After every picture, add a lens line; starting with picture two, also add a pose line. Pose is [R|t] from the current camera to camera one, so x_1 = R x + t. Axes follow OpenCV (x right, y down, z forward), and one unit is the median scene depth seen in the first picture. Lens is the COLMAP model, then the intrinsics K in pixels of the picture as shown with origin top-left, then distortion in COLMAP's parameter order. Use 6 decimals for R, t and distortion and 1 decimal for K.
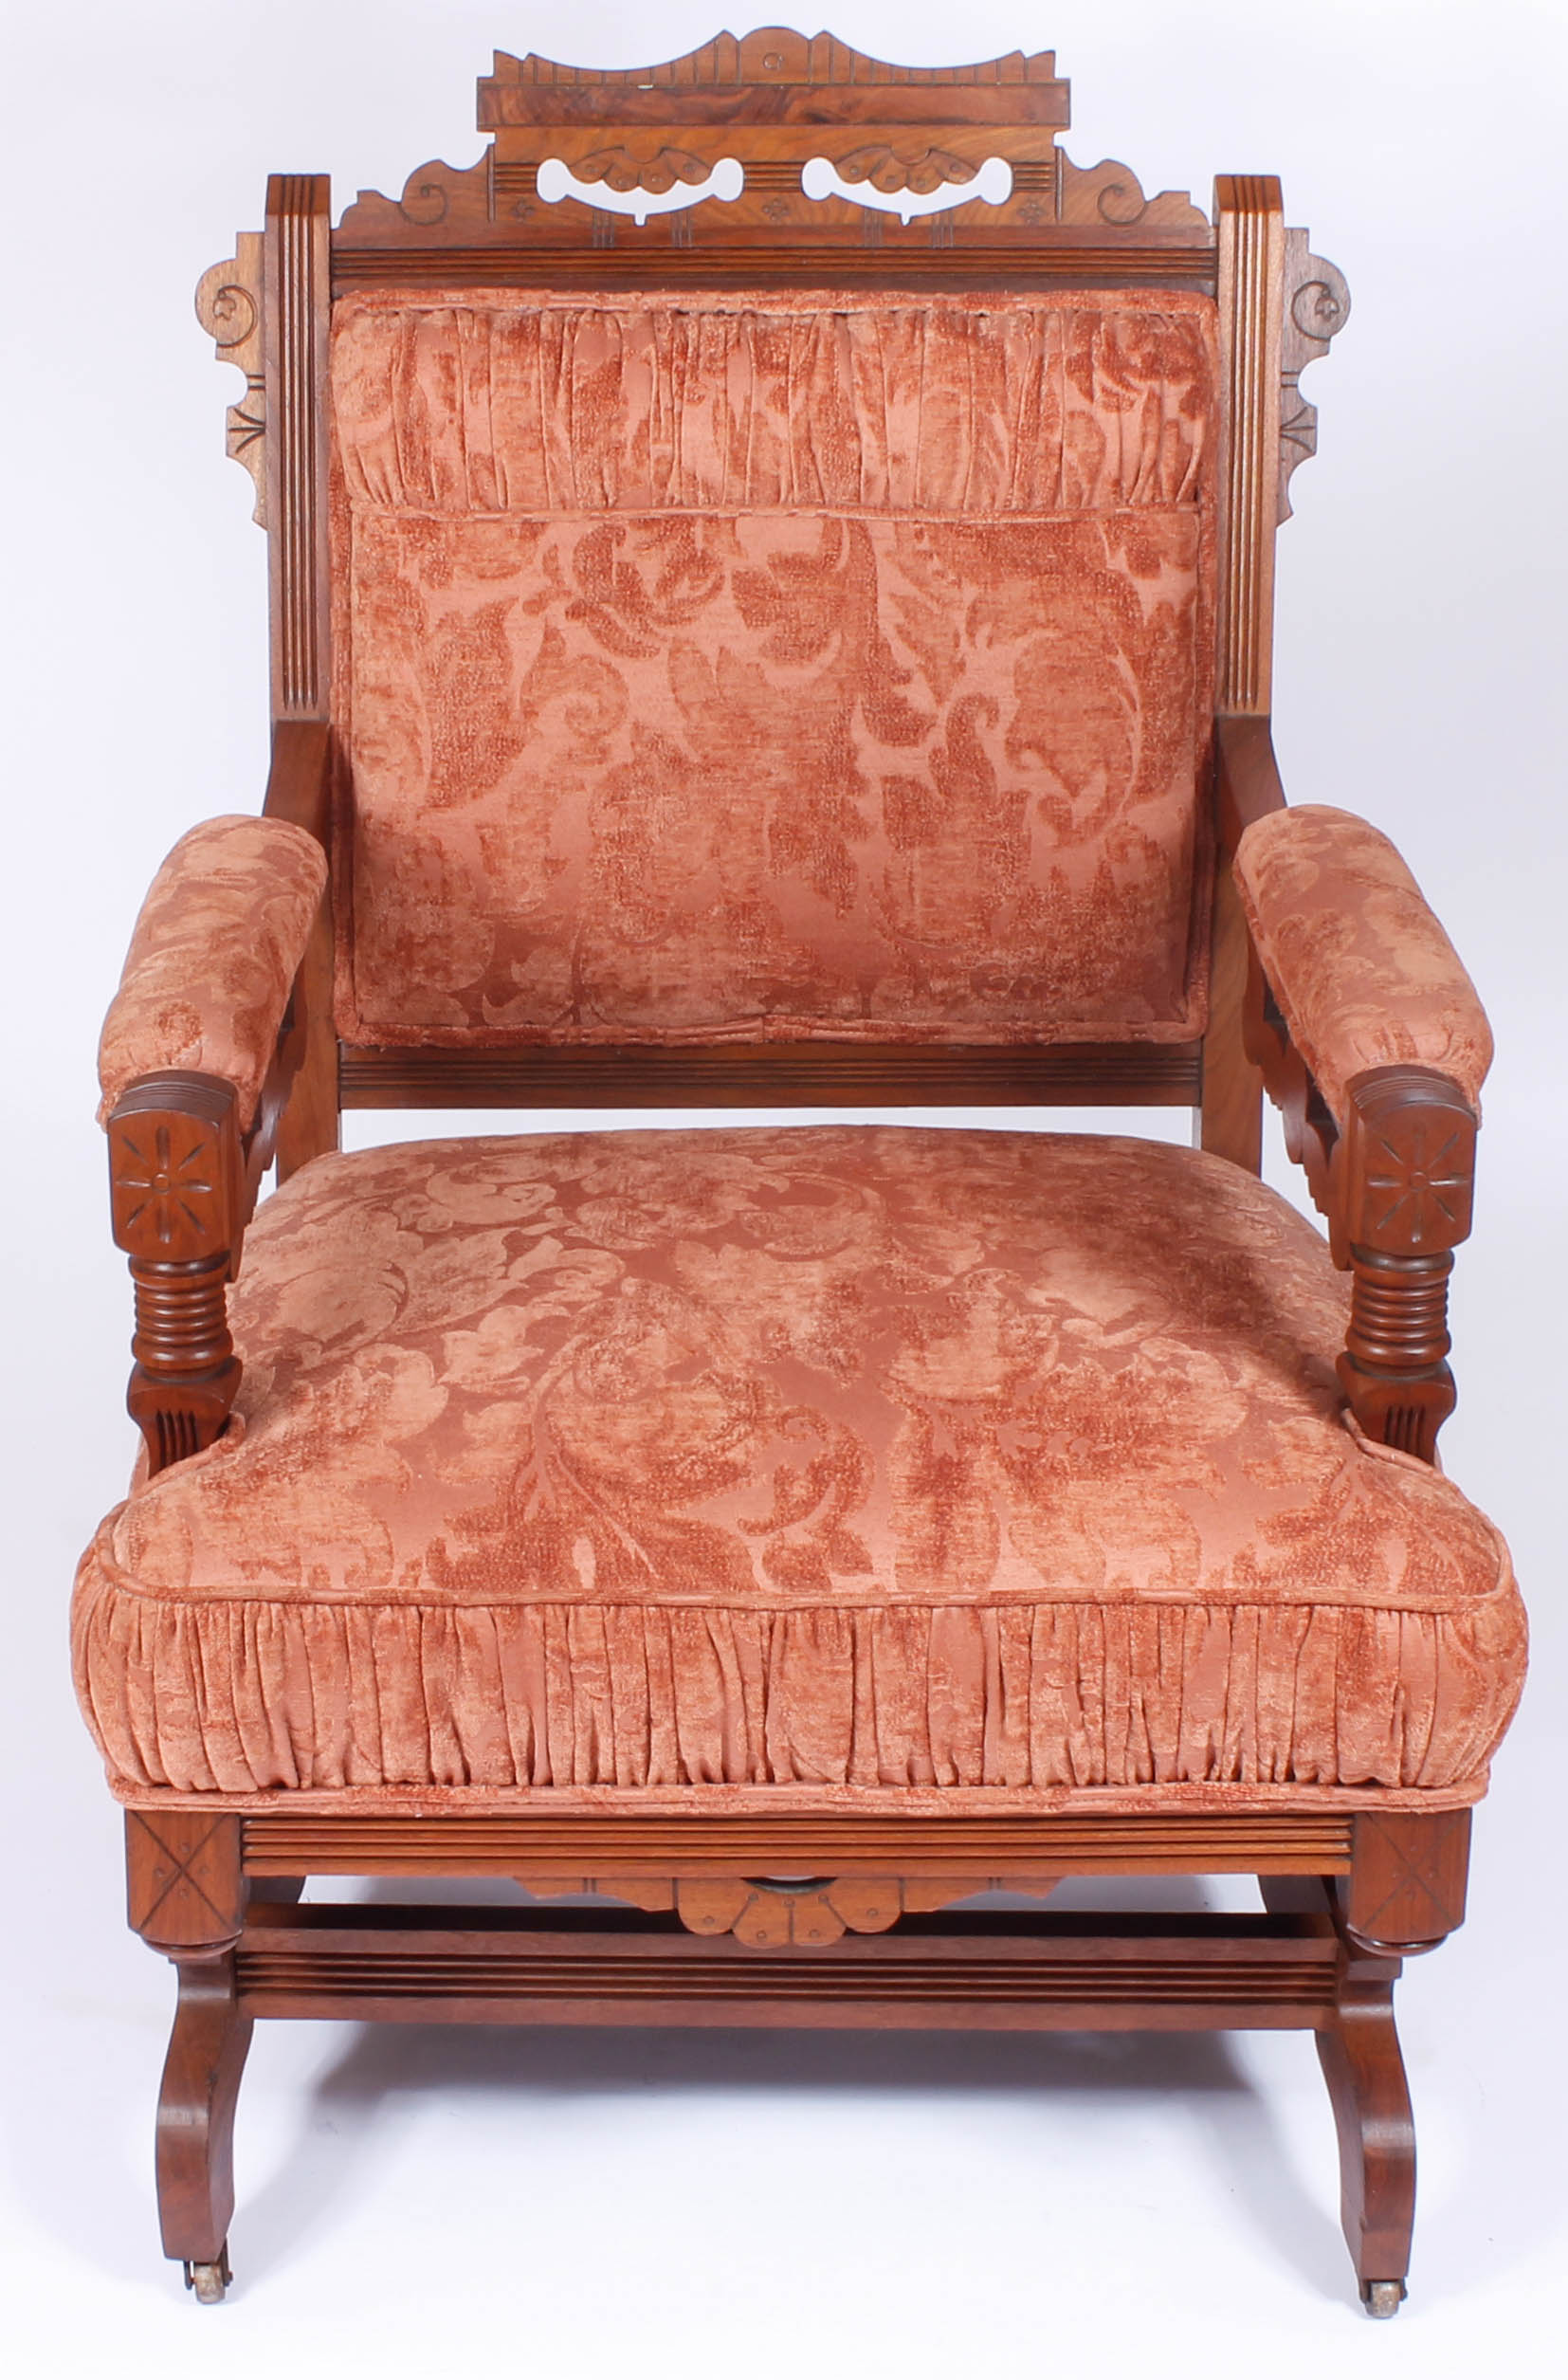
lens RADIAL K [[4602.1, 0, 575.7], [0, 4602.1, 1220.5], [0, 0, 1]] dist [-0.128682, 0.257462]
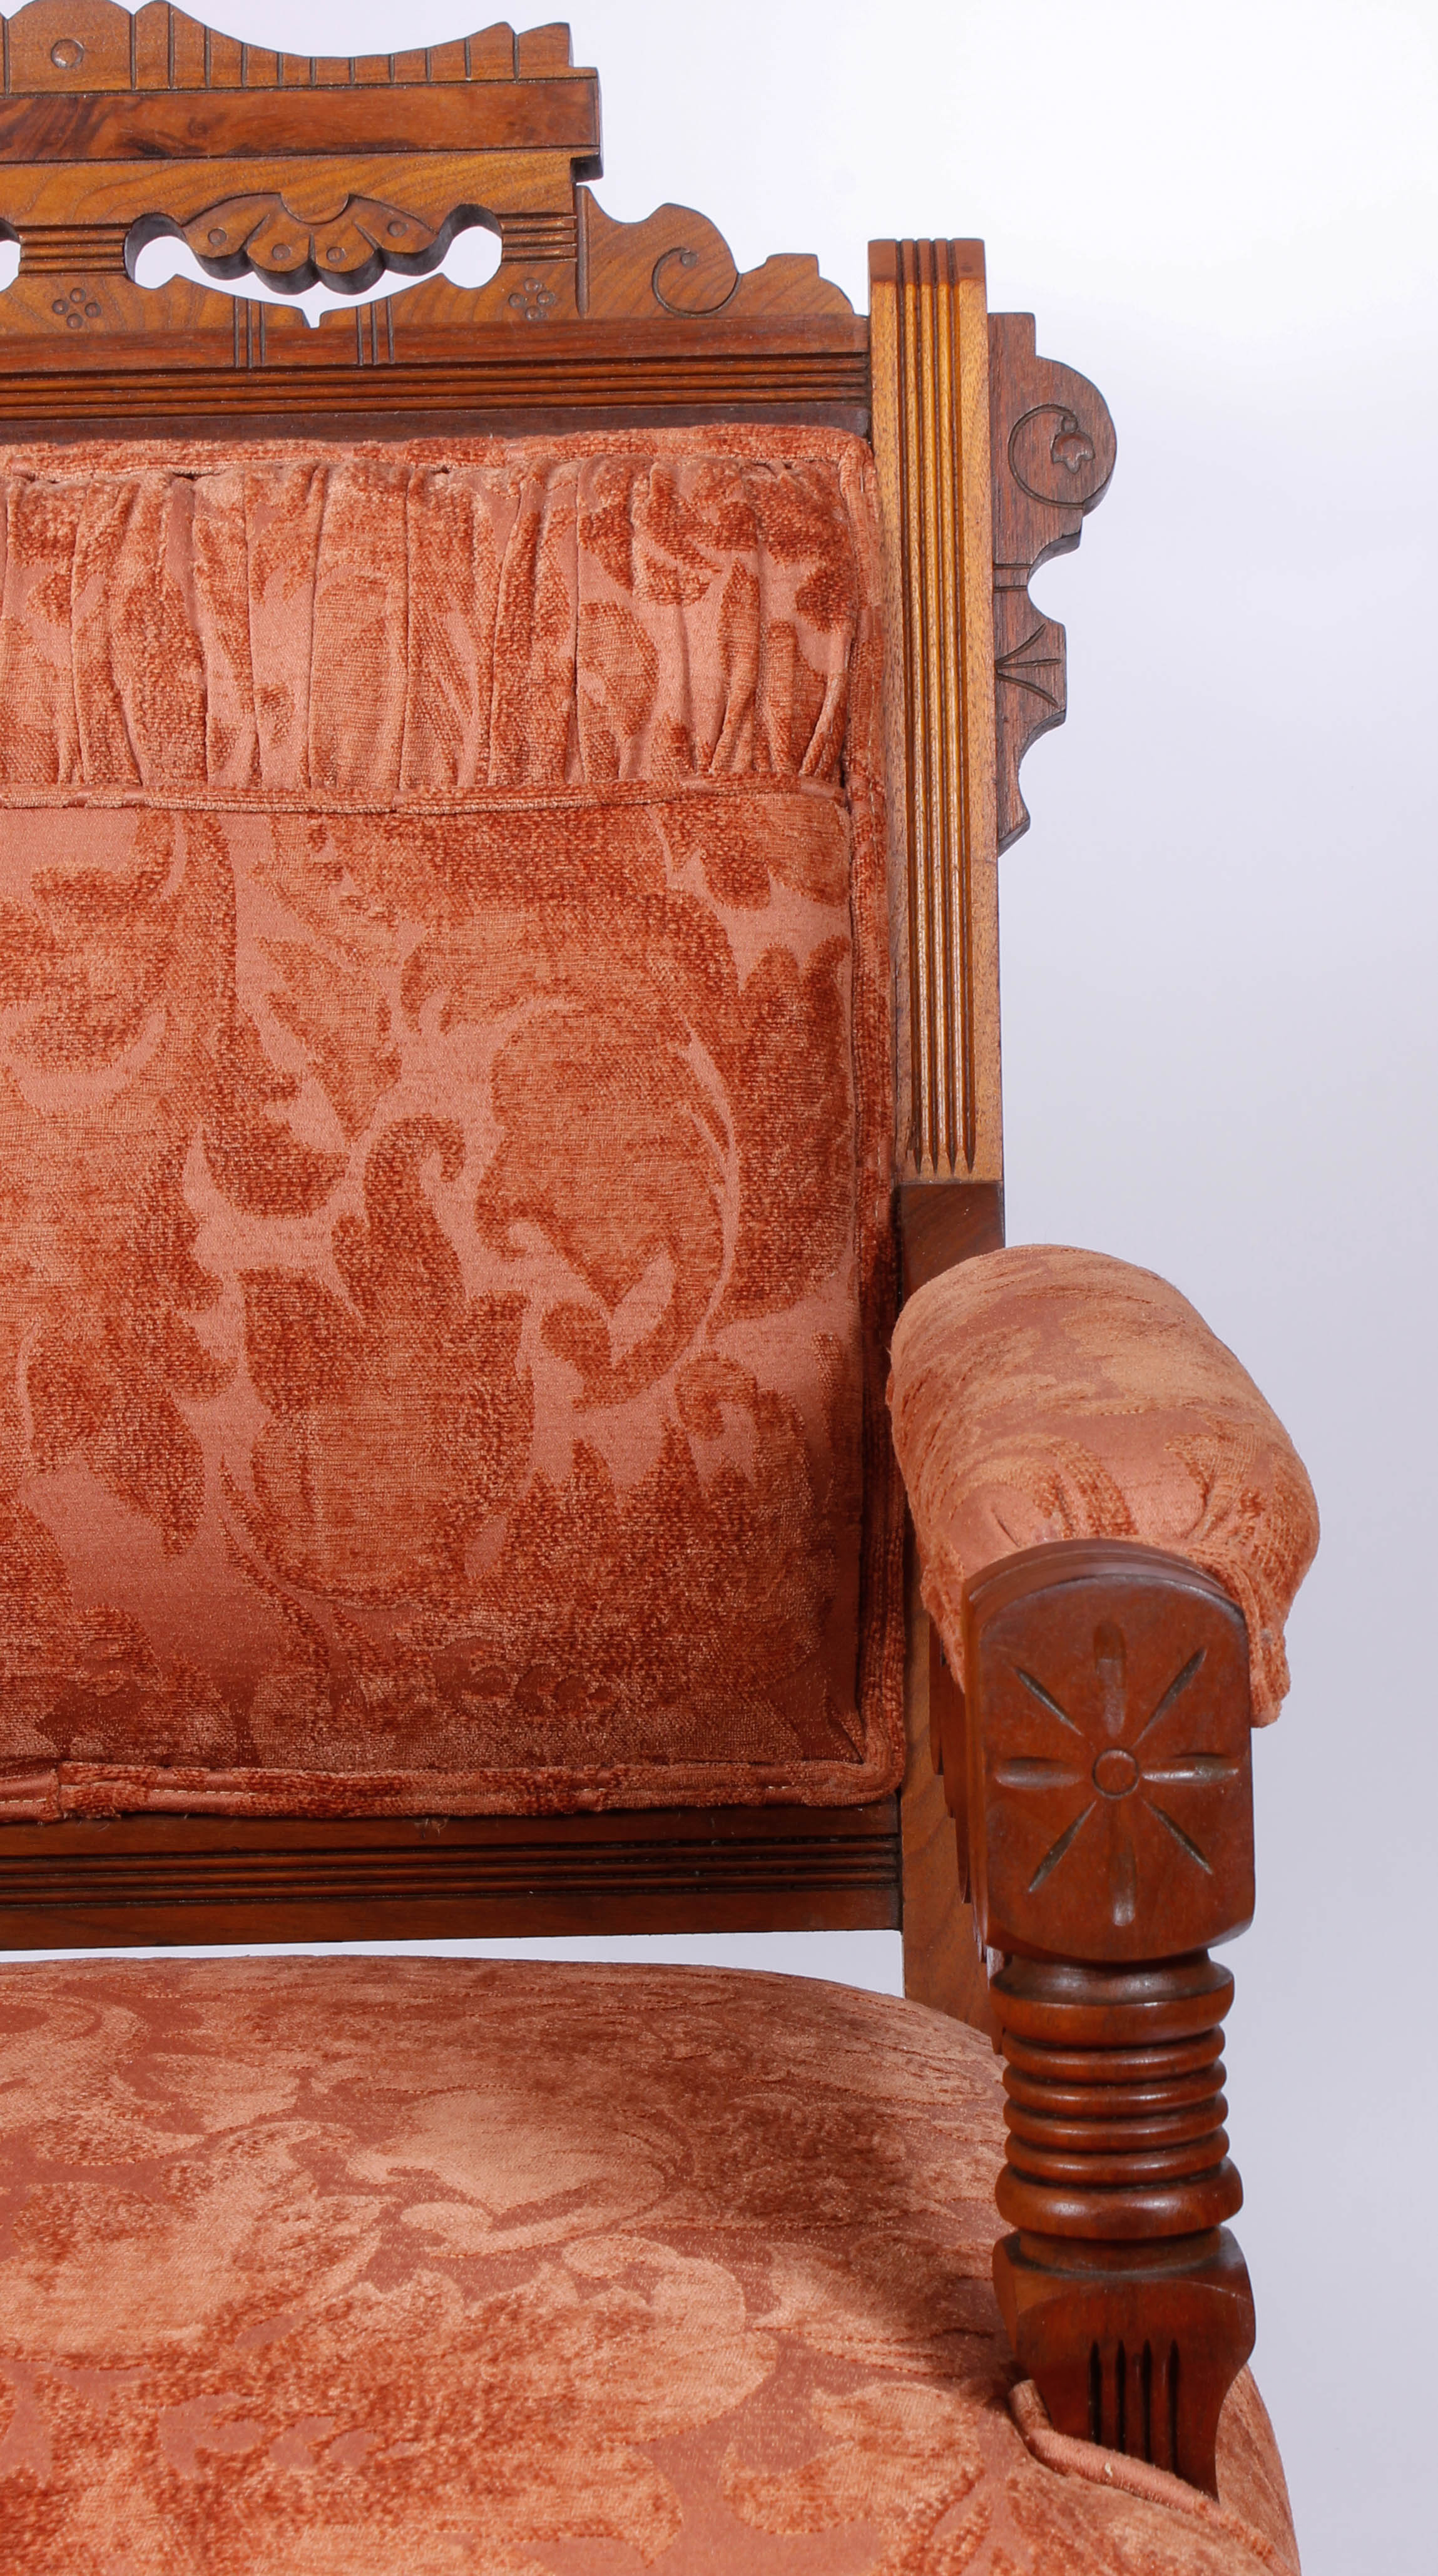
lens RADIAL K [[4778.7, 0, 813.0], [0, 4778.7, 1275.2], [0, 0, 1]] dist [-0.012100, 0.143074]
pose [[0.999838, -0.017726, -0.003179, 0.145228], [0.016040, 0.956782, -0.290364, 0.069070], [0.008189, 0.290266, 0.956911, 0.518311]]
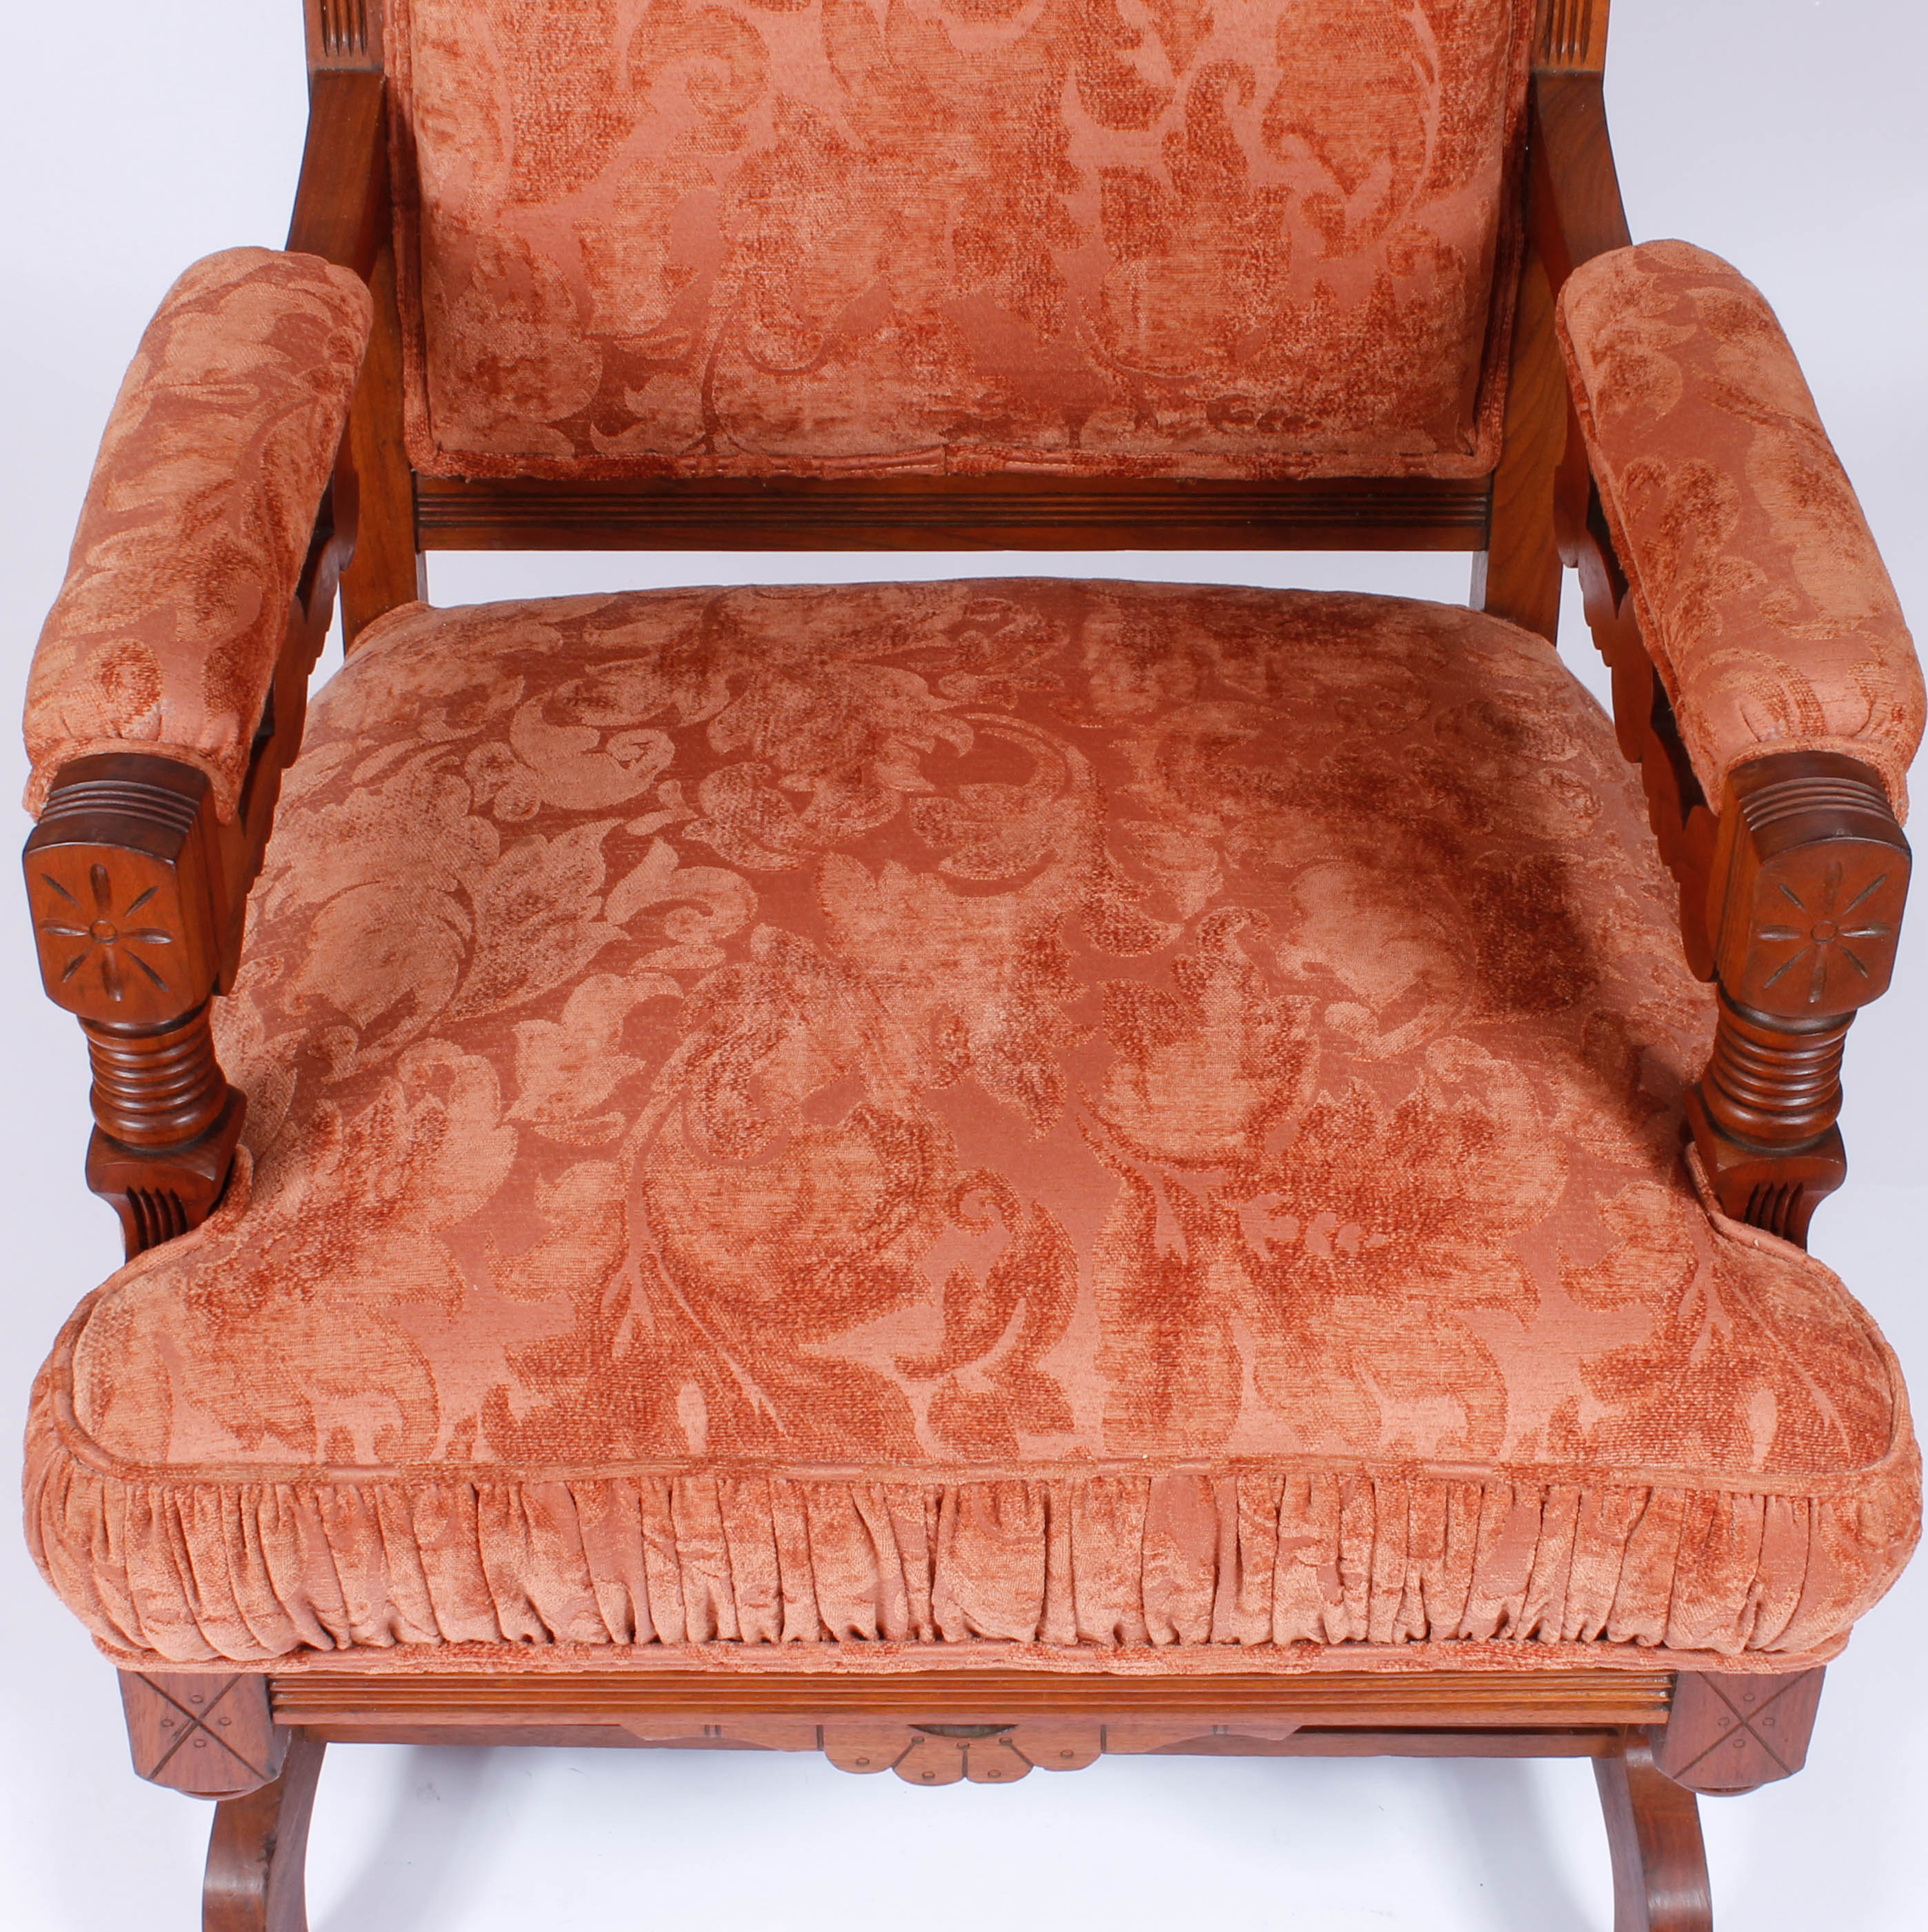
lens RADIAL K [[3767.4, 0, 945.0], [0, 3767.4, 969.5], [0, 0, 1]] dist [-0.078935, 0.055501]
pose [[0.999479, -0.003023, 0.032122, 0.021869], [-0.006126, 0.959714, 0.280912, -0.156753], [-0.031677, -0.280962, 0.959196, 0.392277]]
